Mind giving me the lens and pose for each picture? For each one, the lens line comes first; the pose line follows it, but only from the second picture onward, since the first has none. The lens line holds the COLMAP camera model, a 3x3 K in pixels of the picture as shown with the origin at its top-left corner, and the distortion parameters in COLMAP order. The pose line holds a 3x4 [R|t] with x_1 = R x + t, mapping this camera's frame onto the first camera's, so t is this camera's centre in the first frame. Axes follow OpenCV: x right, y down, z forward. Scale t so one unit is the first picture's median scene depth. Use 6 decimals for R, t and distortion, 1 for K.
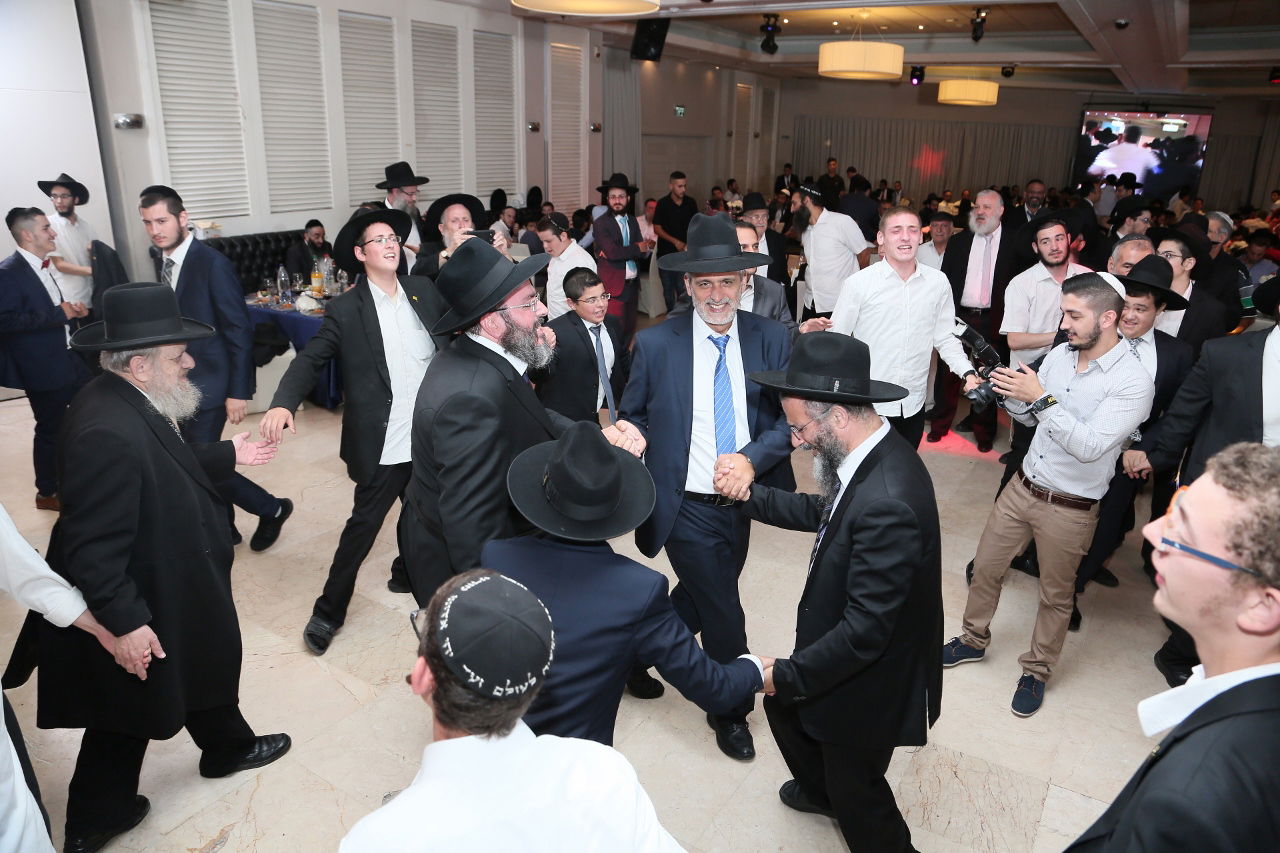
lens RADIAL K [[894.6, 0, 641.2], [0, 894.6, 427.4], [0, 0, 1]] dist [-0.074713, 0.025166]
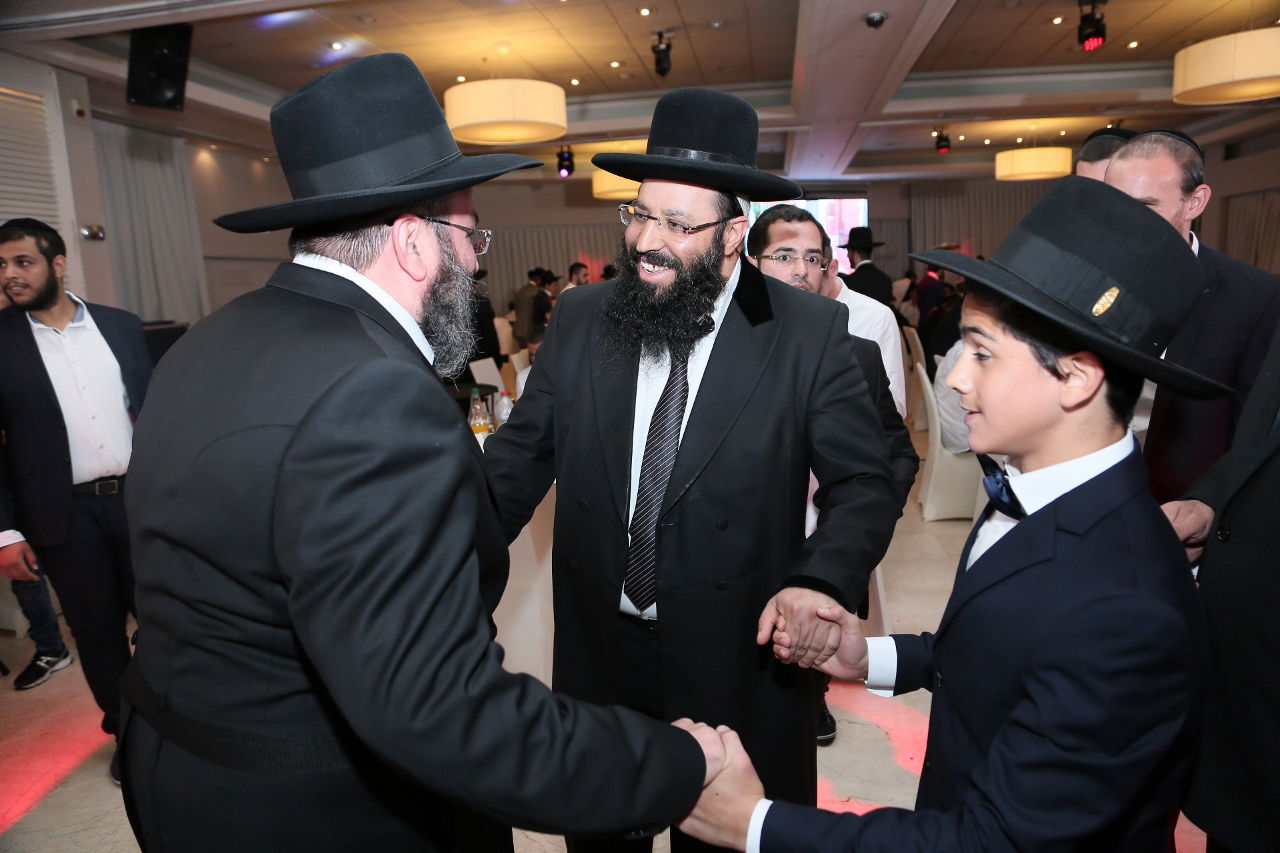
lens RADIAL K [[894.6, 0, 641.3], [0, 894.6, 423.6], [0, 0, 1]] dist [-0.074713, 0.025166]
pose [[0.920143, -0.129214, 0.369649, 0.056100], [0.185418, 0.975225, -0.120651, -0.071592], [-0.344901, 0.179556, 0.921305, 0.354146]]
